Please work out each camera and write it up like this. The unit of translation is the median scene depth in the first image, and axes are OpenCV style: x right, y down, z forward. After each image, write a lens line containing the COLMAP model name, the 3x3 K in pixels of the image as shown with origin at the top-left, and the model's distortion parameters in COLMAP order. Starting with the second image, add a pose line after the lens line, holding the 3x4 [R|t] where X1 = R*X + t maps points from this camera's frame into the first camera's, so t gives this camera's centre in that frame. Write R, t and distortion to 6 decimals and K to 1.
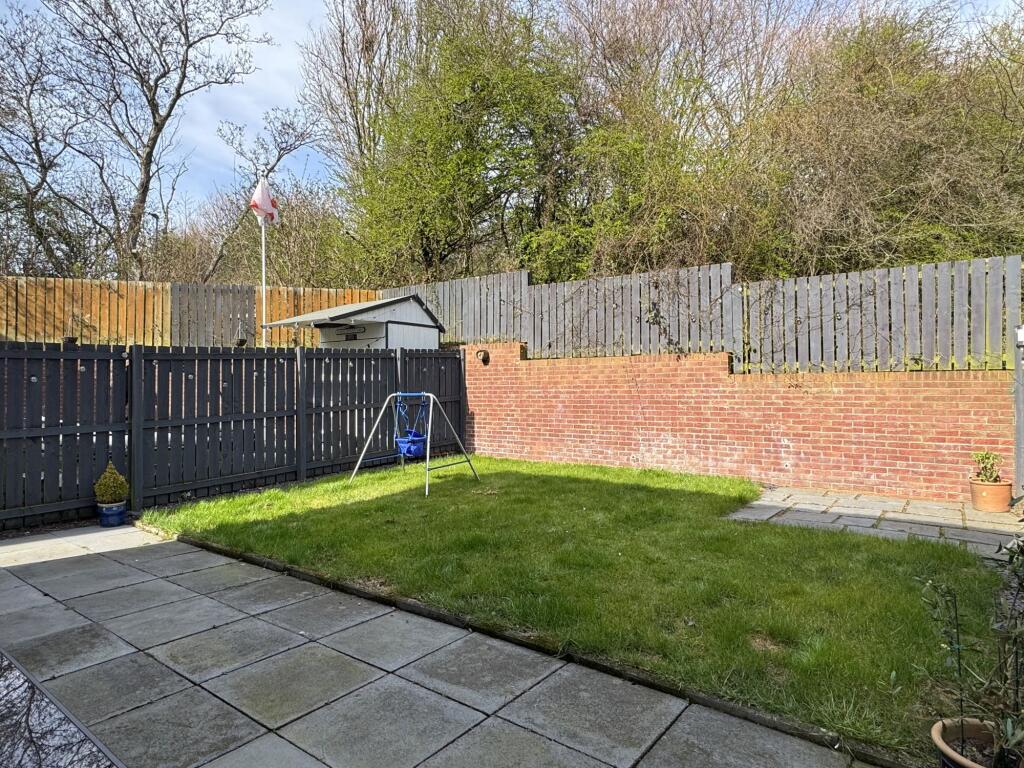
lens RADIAL K [[597.3, 0, 512.0], [0, 597.3, 384.0], [0, 0, 1]] dist [-0.004437, -0.000444]
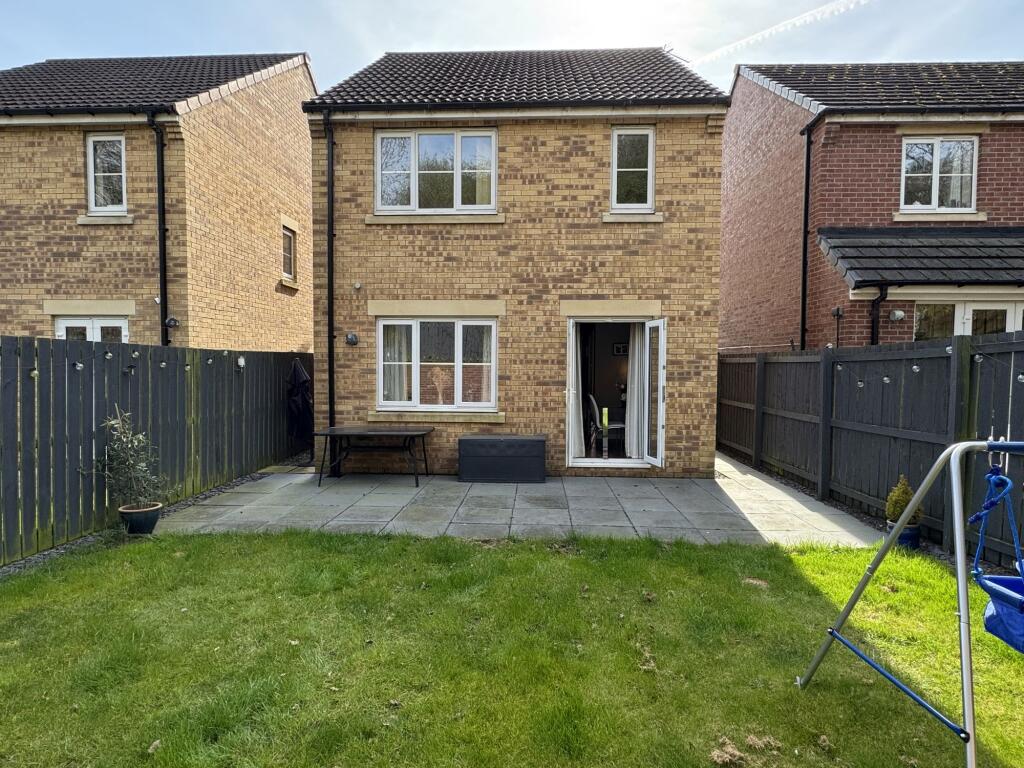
lens RADIAL K [[544.5, 0, 512.0], [0, 544.5, 384.0], [0, 0, 1]] dist [-0.001568, -0.000859]
pose [[-0.824810, 0.013230, -0.565255, 0.190223], [0.002803, 0.999810, 0.019311, -0.016383], [0.565403, 0.014344, -0.824690, 1.016700]]
